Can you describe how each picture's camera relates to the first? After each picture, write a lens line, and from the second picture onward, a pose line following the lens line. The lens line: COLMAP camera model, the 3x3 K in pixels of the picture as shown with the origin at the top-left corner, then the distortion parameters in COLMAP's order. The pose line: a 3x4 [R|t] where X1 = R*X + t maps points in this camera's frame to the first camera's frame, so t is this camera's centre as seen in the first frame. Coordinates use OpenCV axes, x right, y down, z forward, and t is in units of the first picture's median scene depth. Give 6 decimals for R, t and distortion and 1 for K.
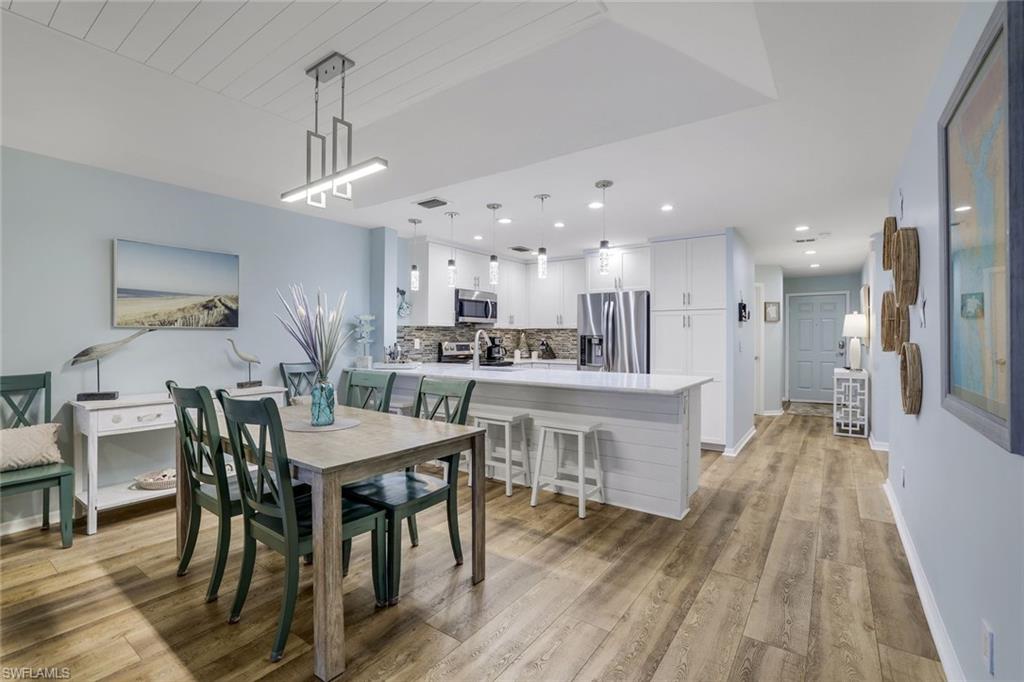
lens RADIAL K [[451.4, 0, 516.2], [0, 451.4, 337.2], [0, 0, 1]] dist [-0.018728, 0.000069]
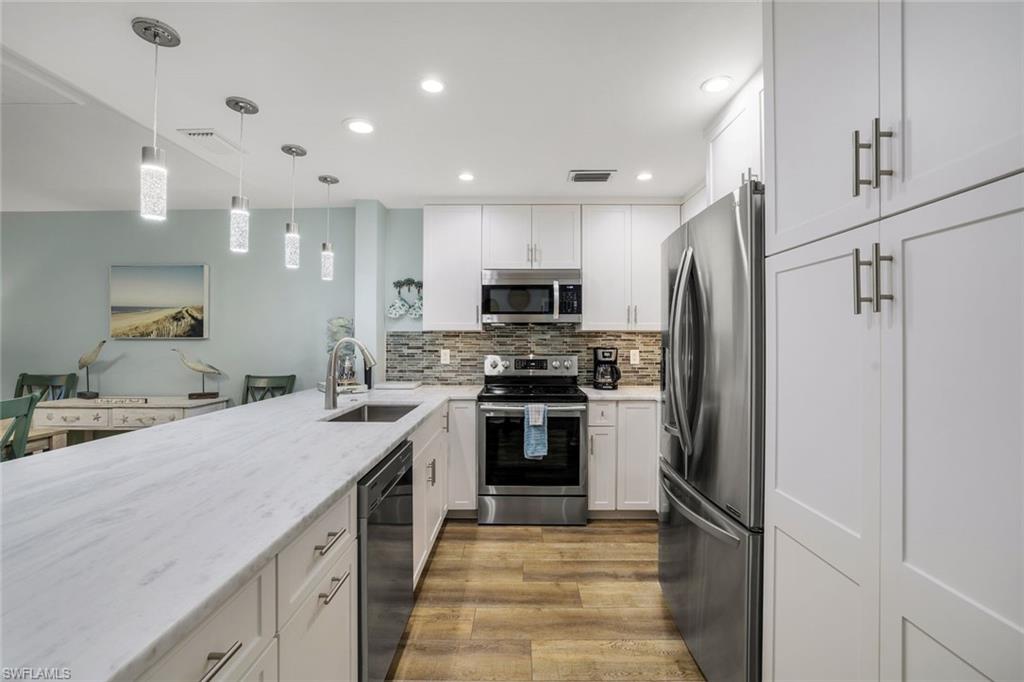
lens RADIAL K [[451.4, 0, 510.8], [0, 451.4, 336.6], [0, 0, 1]] dist [-0.018728, 0.000069]
pose [[0.573820, -0.009641, -0.818925, 0.590989], [0.001062, 0.999939, -0.011028, -0.012391], [0.818981, 0.005458, 0.573795, 1.009137]]
